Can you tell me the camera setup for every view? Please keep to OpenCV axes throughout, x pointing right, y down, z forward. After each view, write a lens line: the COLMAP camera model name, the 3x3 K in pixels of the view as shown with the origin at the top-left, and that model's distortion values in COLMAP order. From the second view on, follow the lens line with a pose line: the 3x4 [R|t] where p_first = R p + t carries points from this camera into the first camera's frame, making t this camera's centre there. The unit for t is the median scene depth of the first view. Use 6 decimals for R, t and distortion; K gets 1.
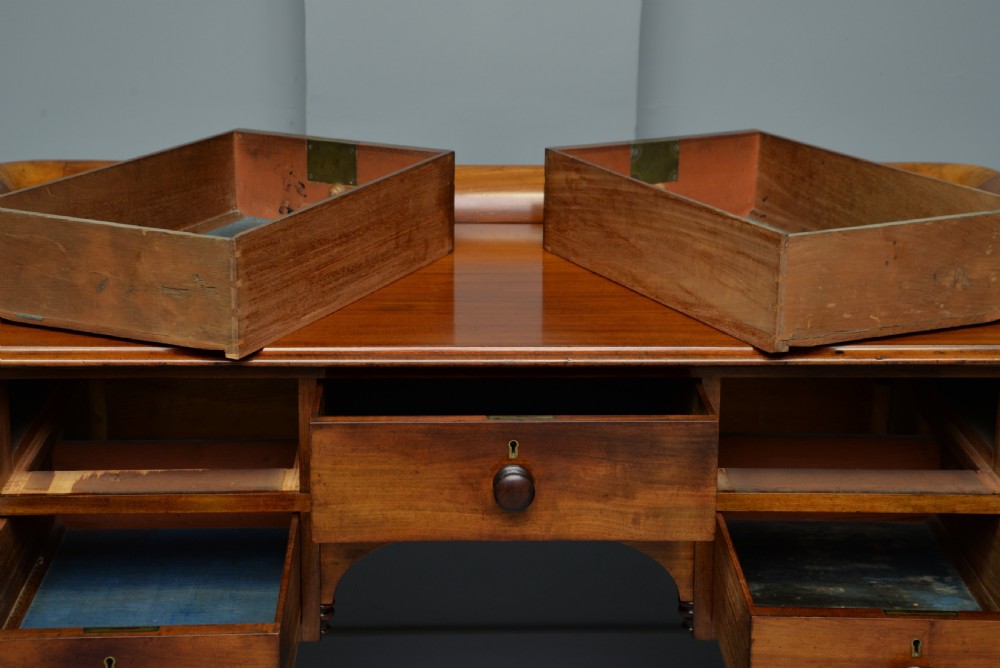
lens RADIAL K [[1831.6, 0, 500.0], [0, 1831.6, 334.0], [0, 0, 1]] dist [0.344414, 1.364438]
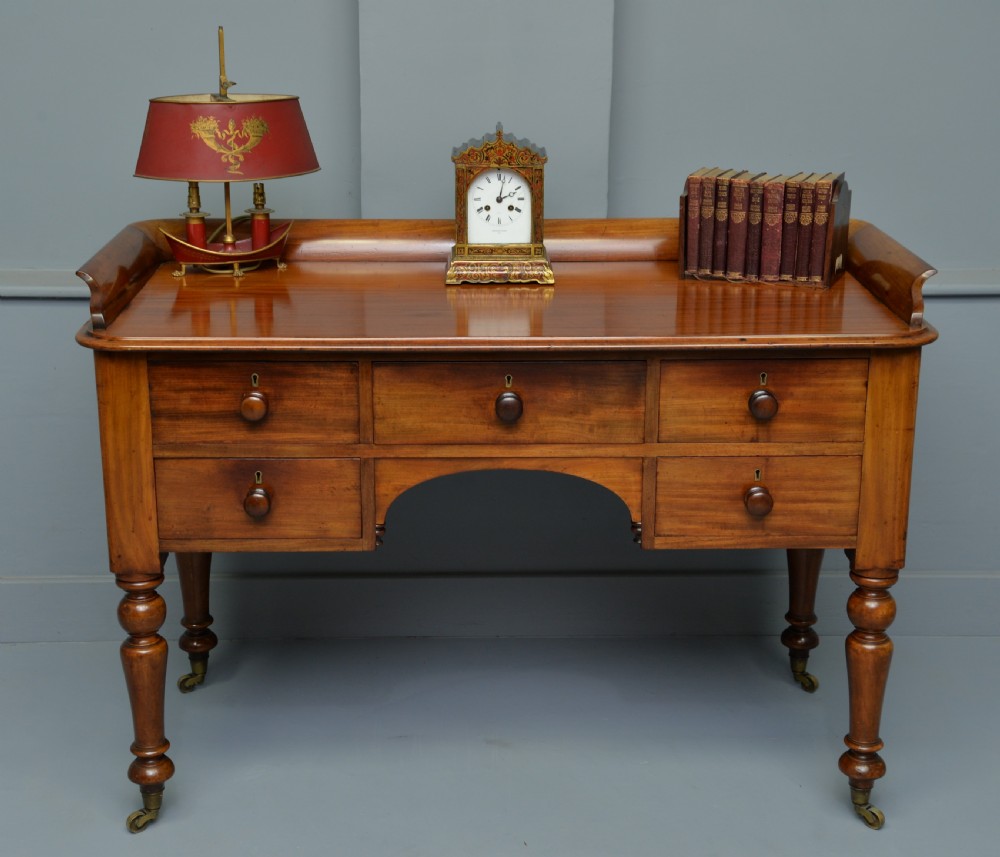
lens RADIAL K [[1855.3, 0, 504.2], [0, 1855.3, 460.3], [0, 0, 1]] dist [0.282333, 2.646097]
pose [[0.999937, -0.005899, -0.009511, 0.017689], [0.005589, 0.999462, -0.032308, 0.174938], [0.009696, 0.032252, 0.999433, -0.501421]]
